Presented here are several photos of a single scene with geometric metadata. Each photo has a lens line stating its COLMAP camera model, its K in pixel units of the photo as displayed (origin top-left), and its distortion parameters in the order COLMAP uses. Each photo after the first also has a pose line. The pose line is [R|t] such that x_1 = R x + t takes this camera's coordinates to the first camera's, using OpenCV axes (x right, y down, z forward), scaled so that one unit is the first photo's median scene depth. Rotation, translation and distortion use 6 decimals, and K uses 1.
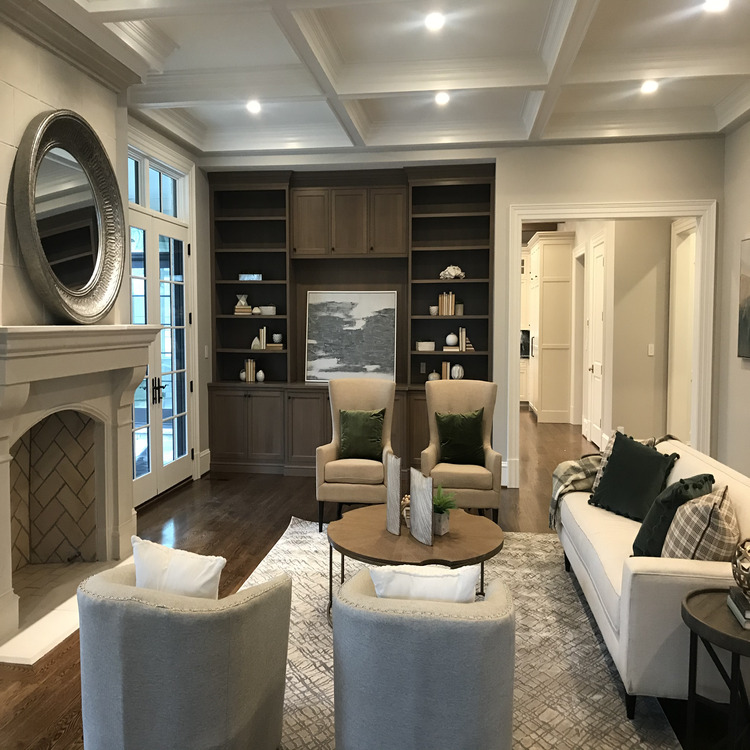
lens RADIAL K [[611.1, 0, 374.0], [0, 611.1, 342.7], [0, 0, 1]] dist [0.047589, -0.065398]
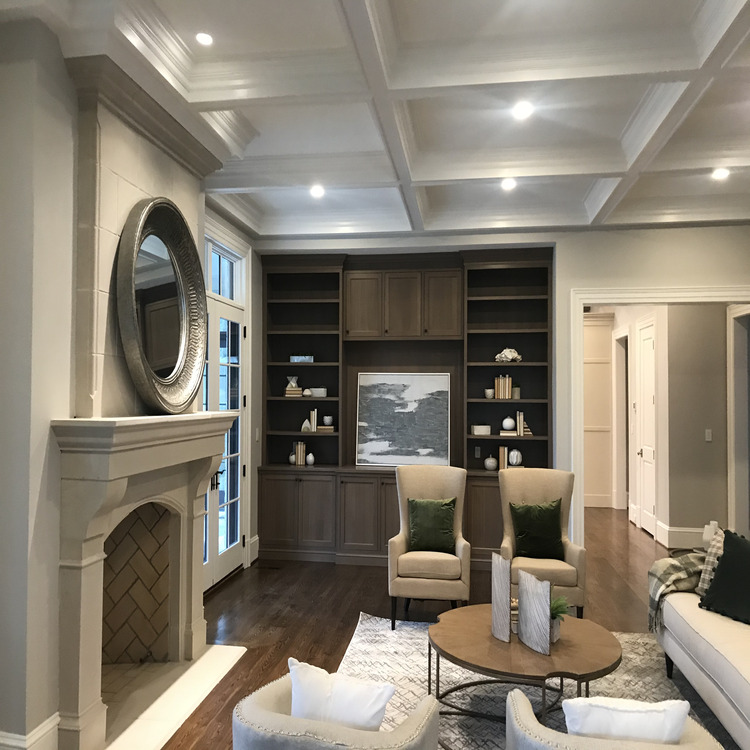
lens RADIAL K [[606.8, 0, 362.5], [0, 606.8, 374.6], [0, 0, 1]] dist [0.058771, -0.091208]
pose [[0.999968, 0.005328, -0.006038, -0.105831], [-0.005714, 0.997823, -0.065704, -0.018810], [0.005675, 0.065737, 0.997821, 0.022334]]
